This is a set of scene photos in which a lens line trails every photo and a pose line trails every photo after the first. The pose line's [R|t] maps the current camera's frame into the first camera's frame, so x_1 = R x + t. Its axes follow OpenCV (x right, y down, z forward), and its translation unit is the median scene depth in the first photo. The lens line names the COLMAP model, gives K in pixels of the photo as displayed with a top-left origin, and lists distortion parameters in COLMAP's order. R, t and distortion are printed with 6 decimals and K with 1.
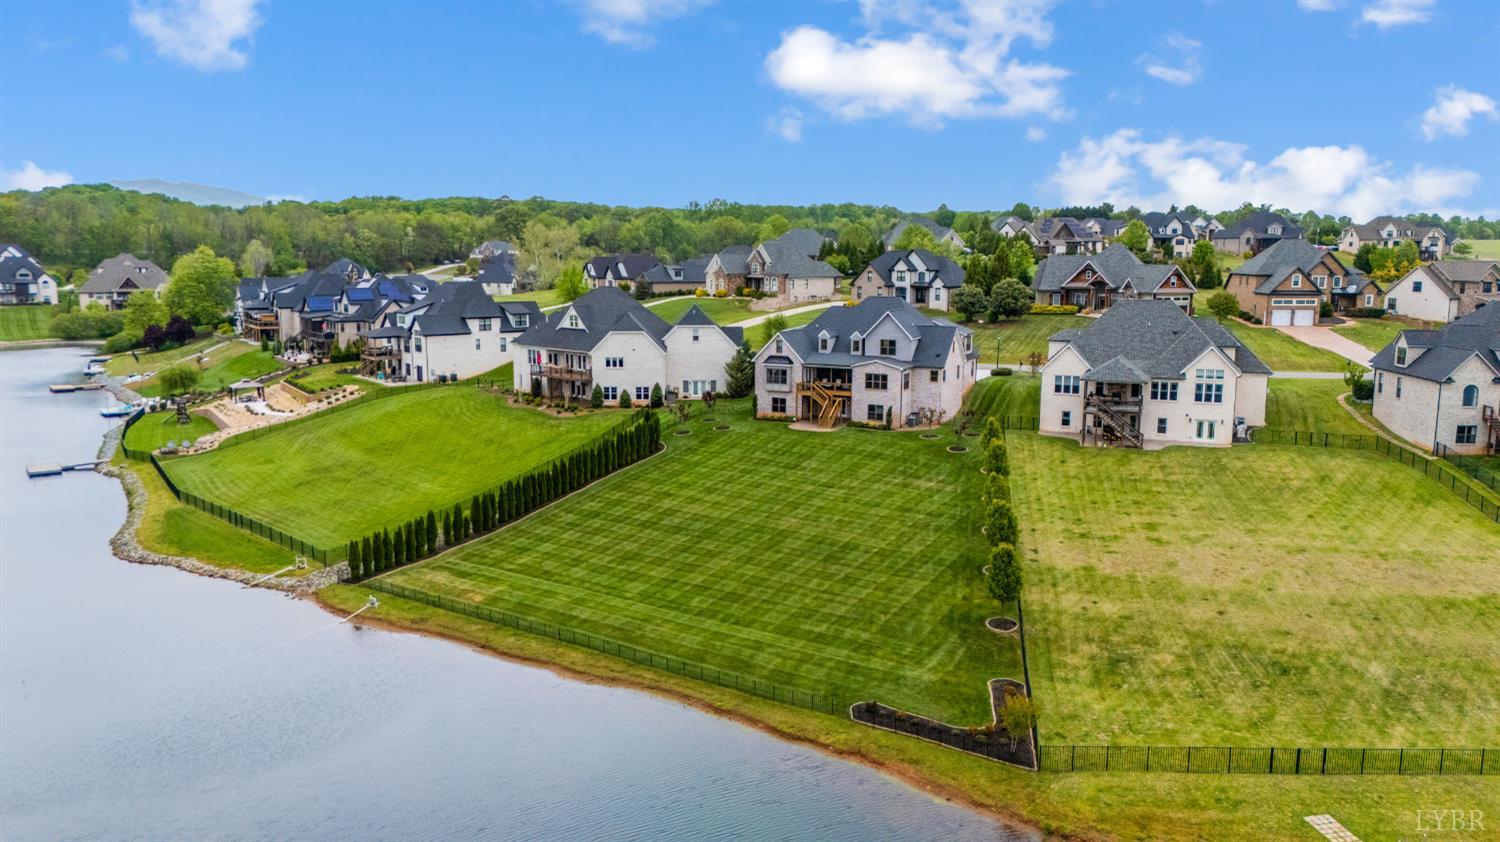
lens RADIAL K [[1094.3, 0, 750.0], [0, 1094.3, 421.0], [0, 0, 1]] dist [0.111577, -0.134843]
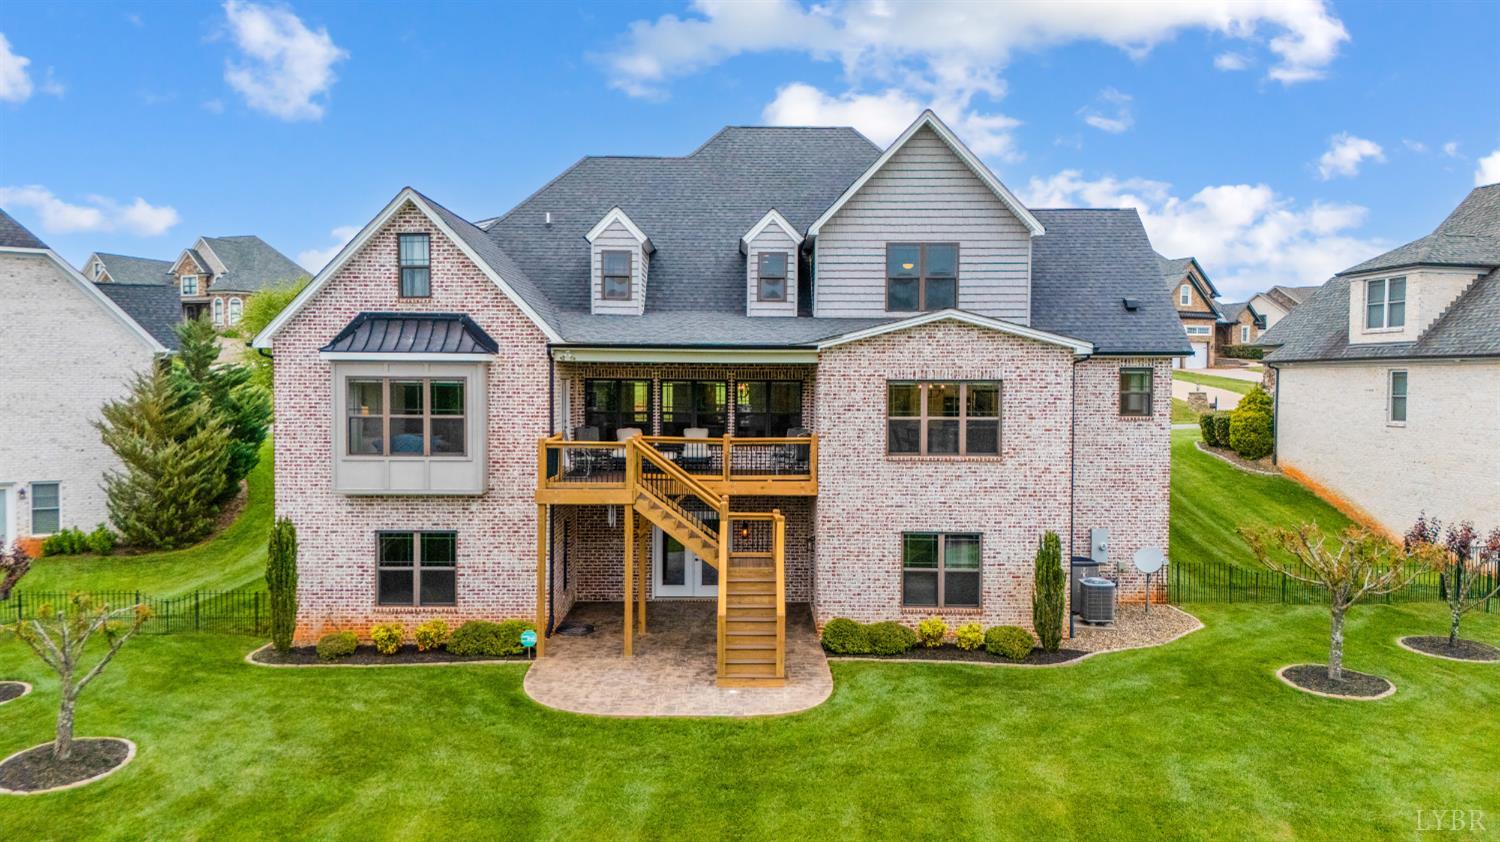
lens RADIAL K [[1094.3, 0, 750.0], [0, 1094.3, 421.0], [0, 0, 1]] dist [0.111577, -0.134843]
pose [[0.884481, -0.015628, 0.466315, -0.012616], [0.071469, 0.992182, -0.102307, -0.016227], [-0.461071, 0.123815, 0.878683, 0.802361]]
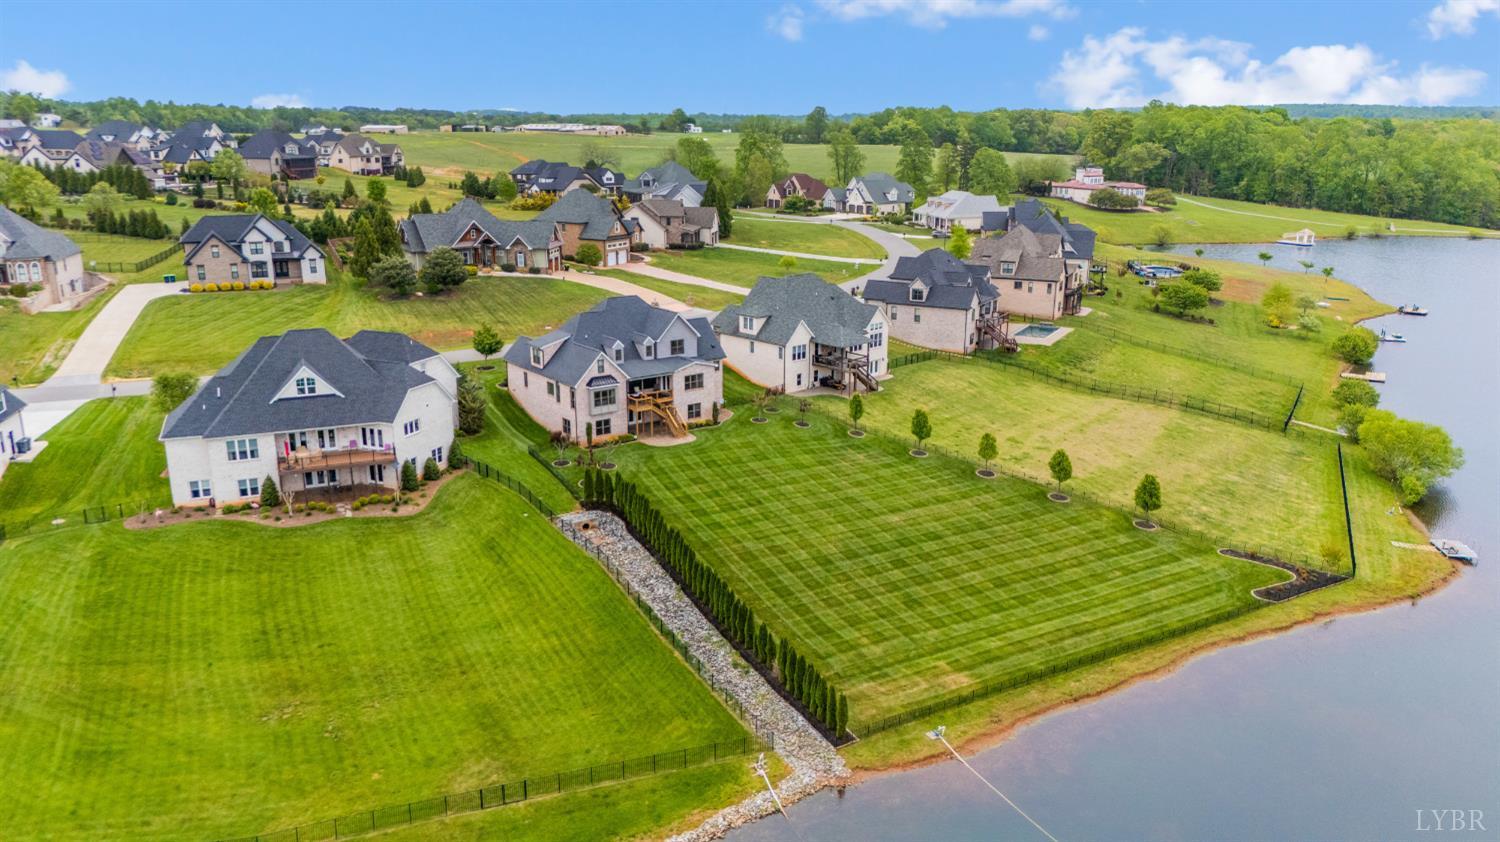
lens RADIAL K [[1094.3, 0, 750.0], [0, 1094.3, 421.0], [0, 0, 1]] dist [0.111577, -0.134843]
pose [[0.433880, -0.240064, 0.868399, -0.744331], [0.141423, 0.970047, 0.197505, -0.190028], [-0.889802, 0.037118, 0.454835, 0.460924]]
